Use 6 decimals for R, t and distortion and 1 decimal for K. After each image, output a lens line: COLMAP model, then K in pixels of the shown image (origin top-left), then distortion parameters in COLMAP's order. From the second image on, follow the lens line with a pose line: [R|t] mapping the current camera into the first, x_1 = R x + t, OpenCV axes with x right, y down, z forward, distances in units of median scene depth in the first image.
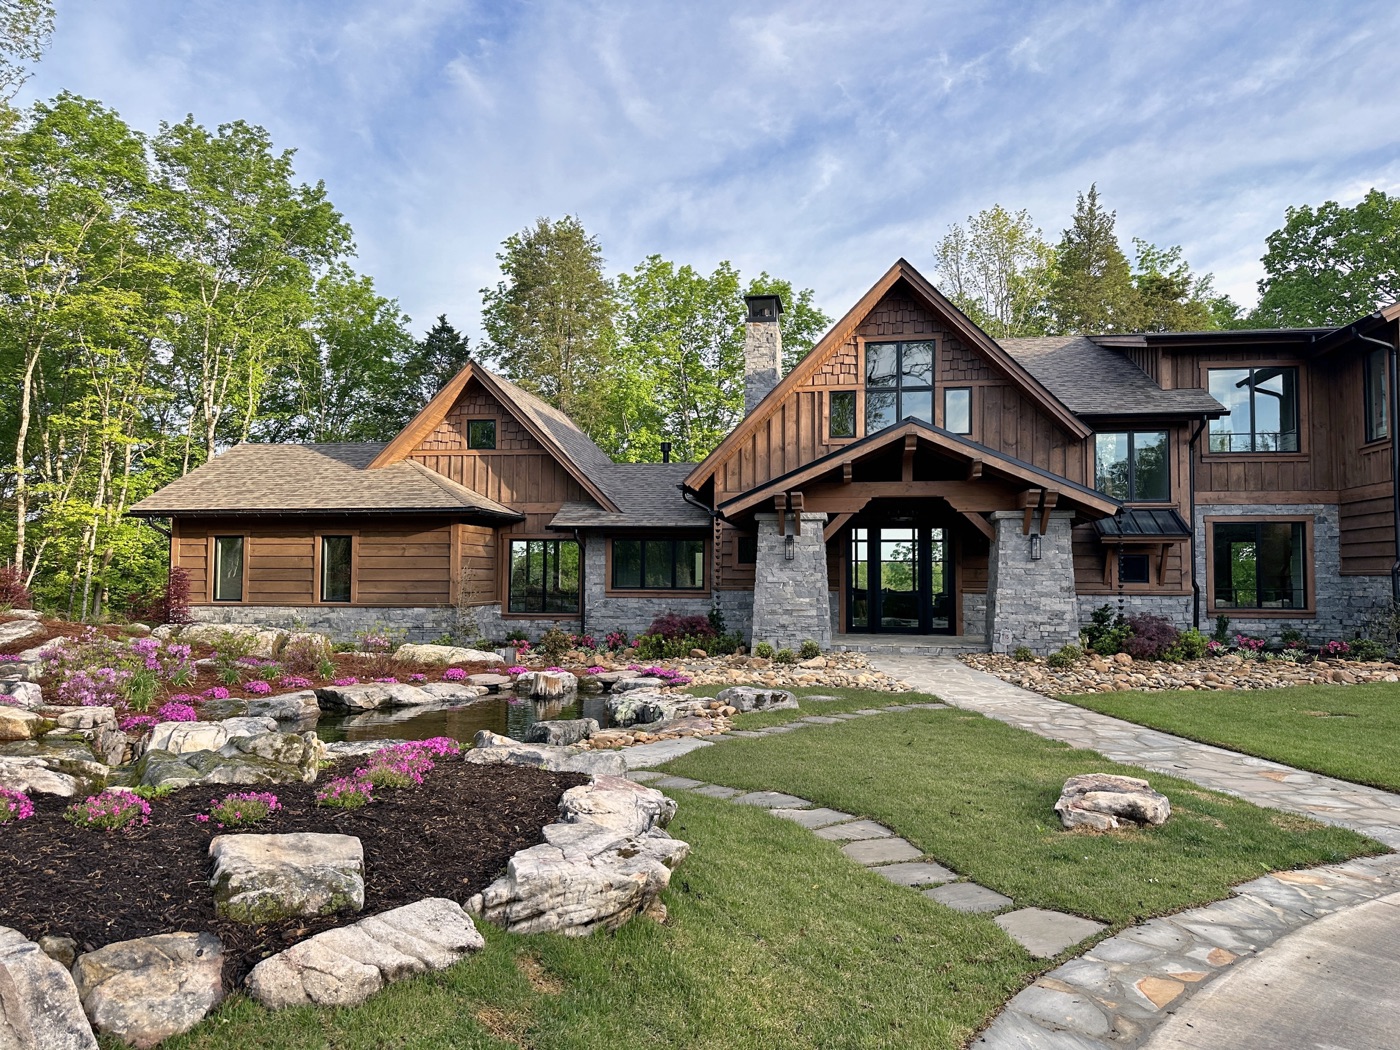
lens RADIAL K [[997.2, 0, 696.3], [0, 997.2, 515.2], [0, 0, 1]] dist [0.085395, -0.101827]
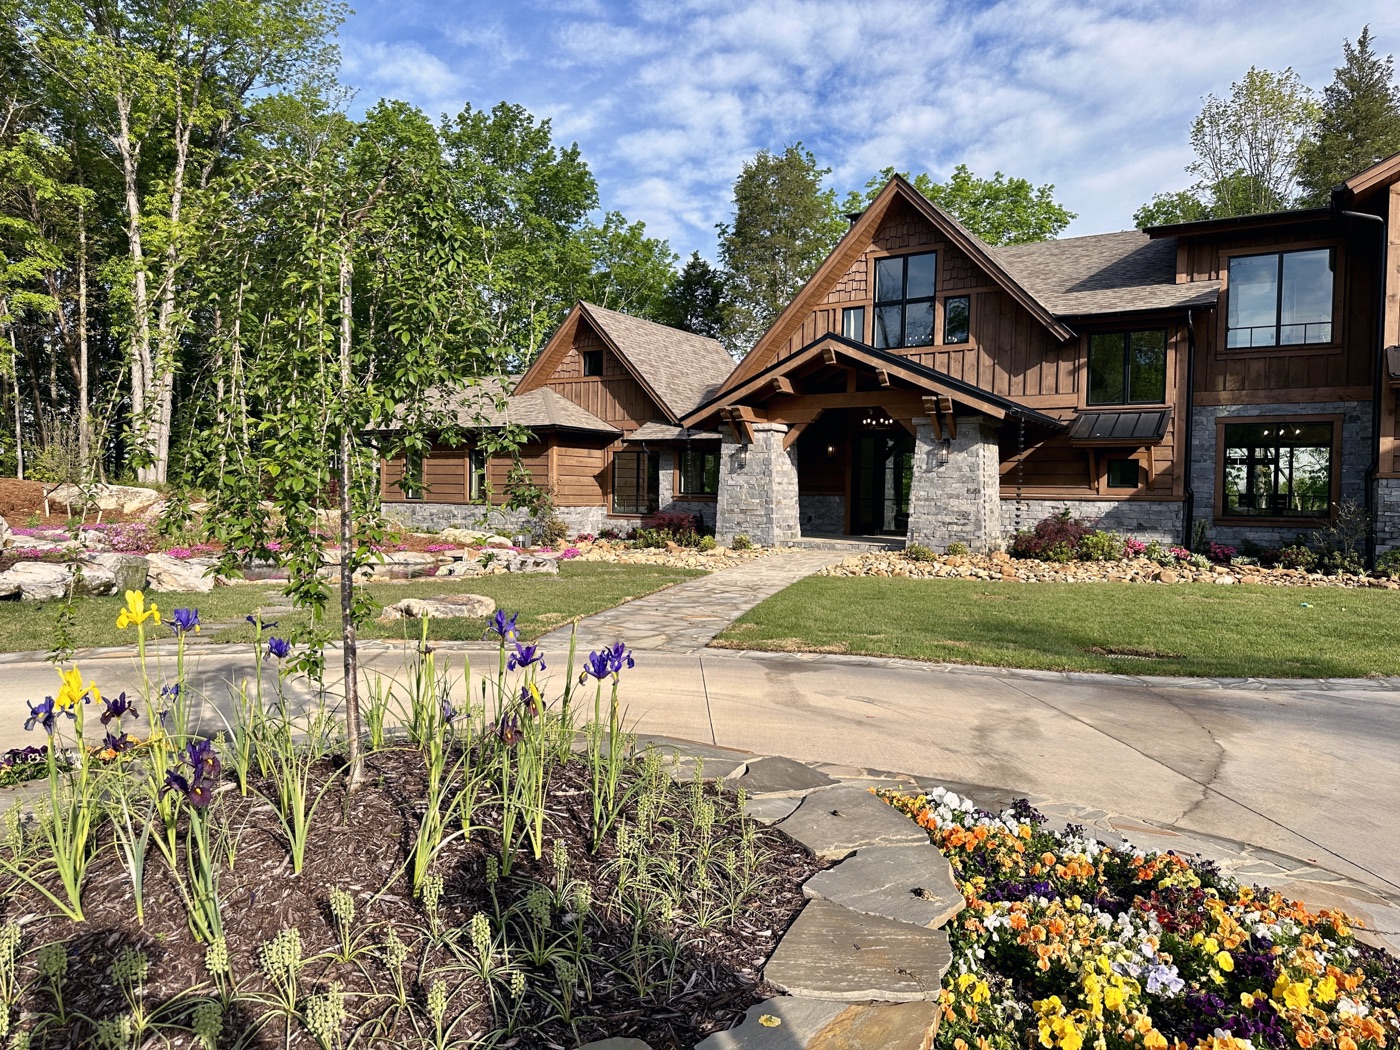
lens RADIAL K [[997.2, 0, 696.3], [0, 997.2, 515.2], [0, 0, 1]] dist [0.085395, -0.101827]
pose [[0.918624, 0.016458, -0.394790, 0.398378], [0.014337, 0.997086, 0.074928, 0.012568], [0.394873, -0.074490, 0.915711, -0.050077]]
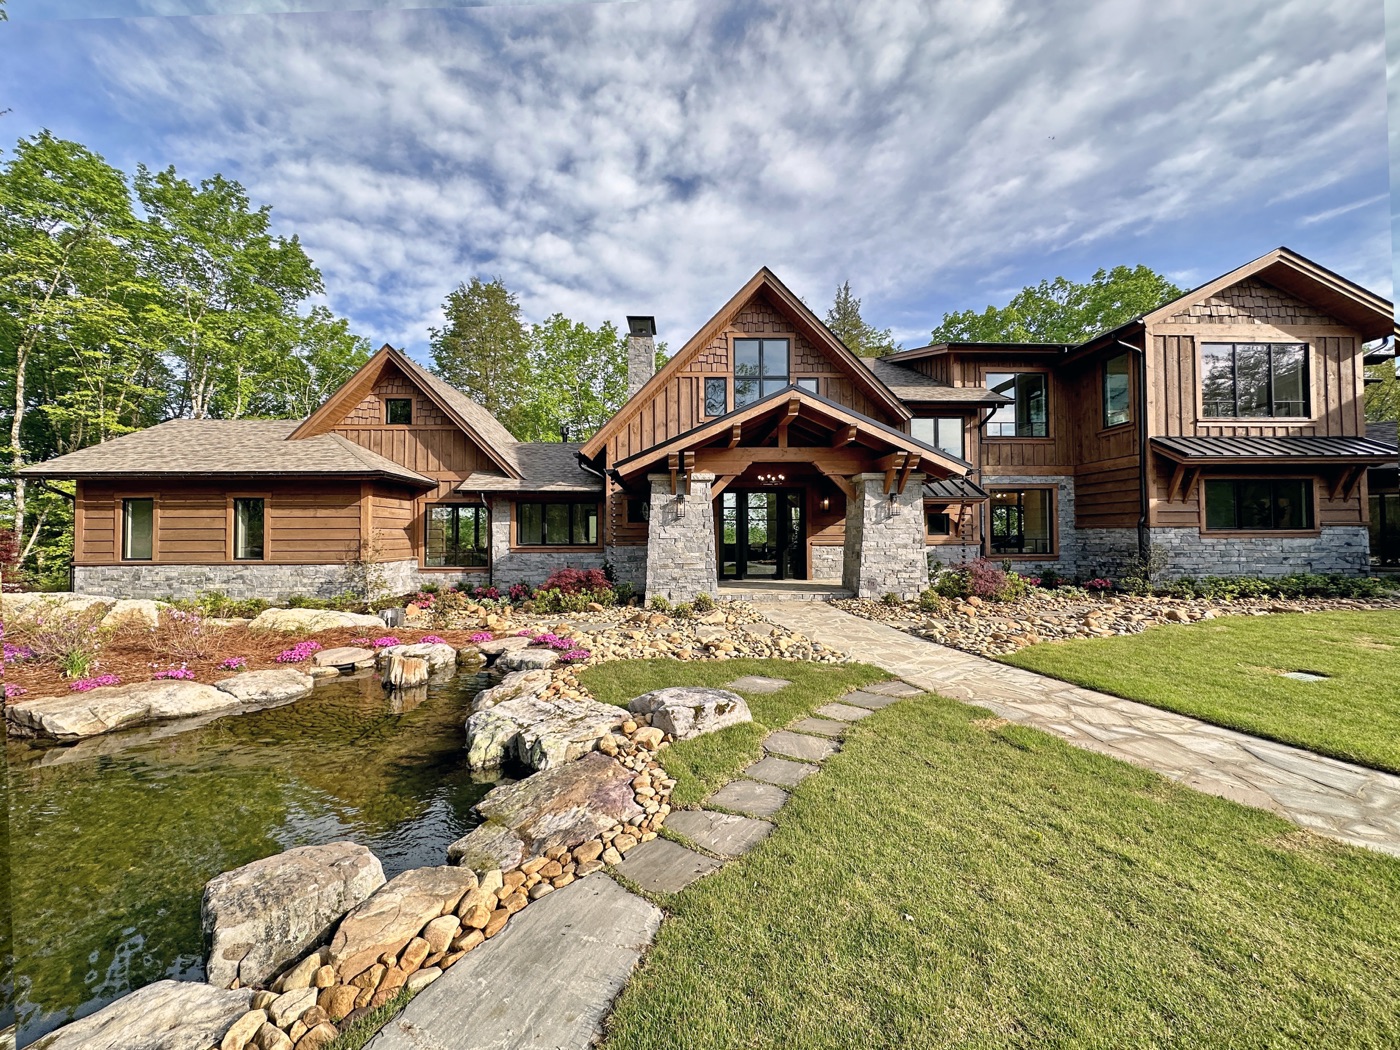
lens RADIAL K [[561.3, 0, 698.0], [0, 561.3, 520.9], [0, 0, 1]] dist [-0.013294, 0.006129]
pose [[0.980824, -0.003795, 0.194858, -0.004678], [-0.003216, 0.999359, 0.035649, 0.021950], [-0.194869, -0.035592, 0.980183, 0.328052]]
